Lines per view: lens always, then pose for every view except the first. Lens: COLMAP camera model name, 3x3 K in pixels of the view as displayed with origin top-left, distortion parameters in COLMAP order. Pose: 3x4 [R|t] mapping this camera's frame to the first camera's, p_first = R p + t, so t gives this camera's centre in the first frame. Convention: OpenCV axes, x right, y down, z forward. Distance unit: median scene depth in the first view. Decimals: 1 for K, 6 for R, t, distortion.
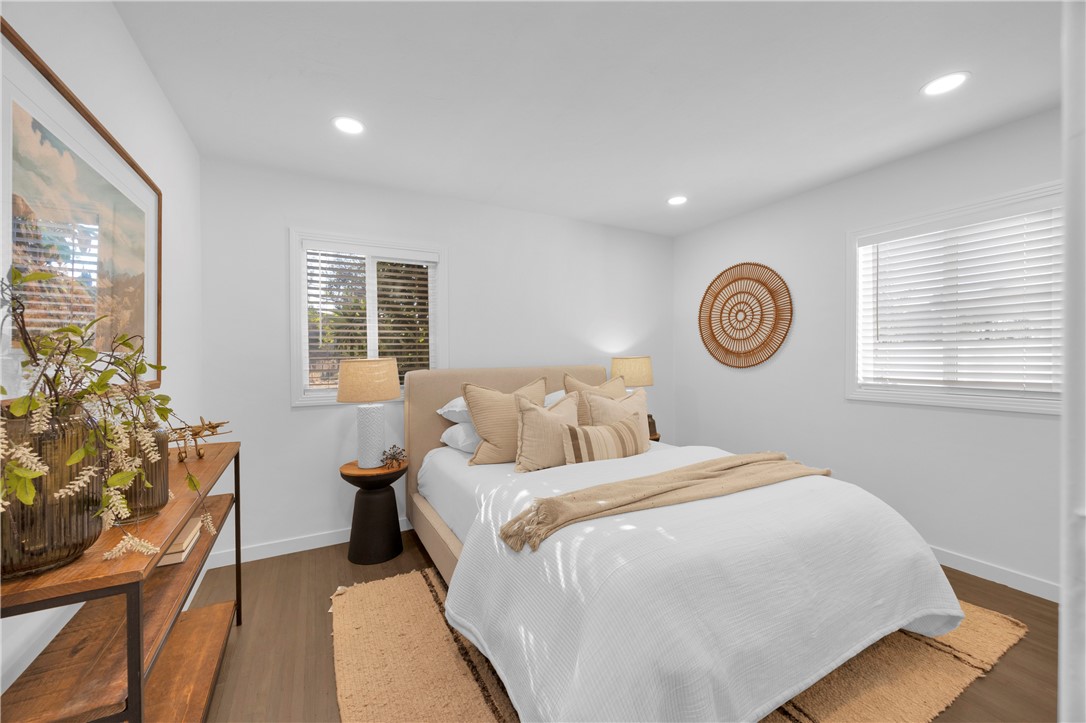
lens RADIAL K [[419.6, 0, 540.2], [0, 419.6, 357.9], [0, 0, 1]] dist [-0.002175, 0.000111]
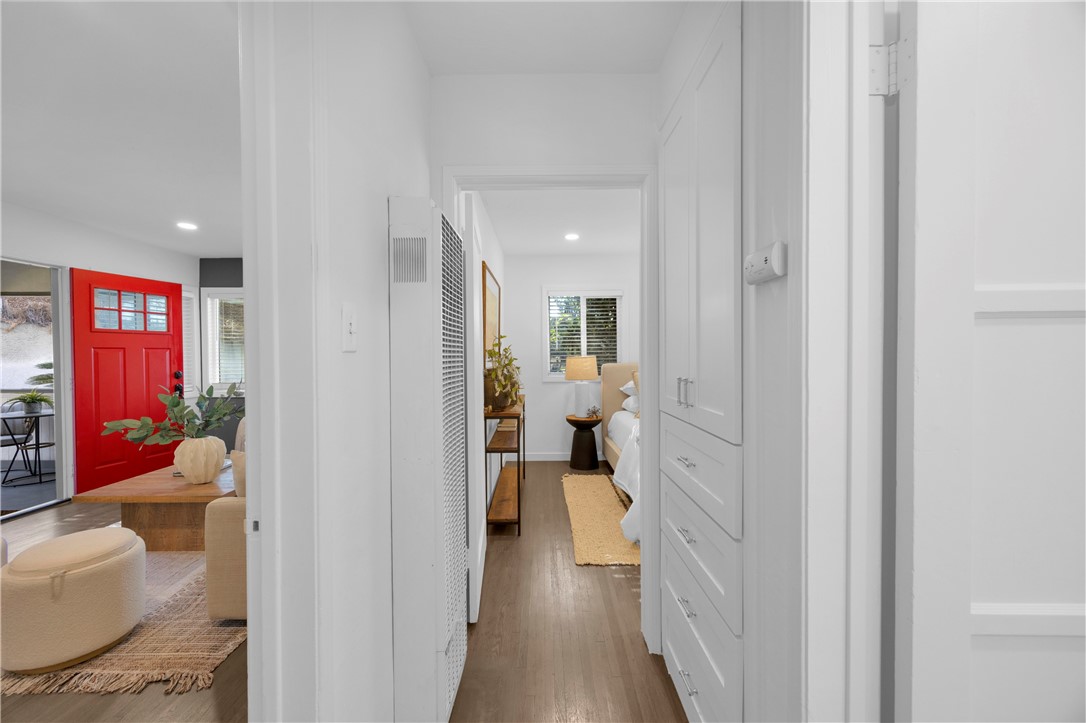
lens RADIAL K [[419.6, 0, 540.2], [0, 419.6, 357.9], [0, 0, 1]] dist [-0.002175, 0.000111]
pose [[0.878234, 0.008389, -0.478157, 0.268594], [-0.005375, 0.999956, 0.007671, -0.003971], [0.478201, -0.004167, 0.878241, -0.598964]]
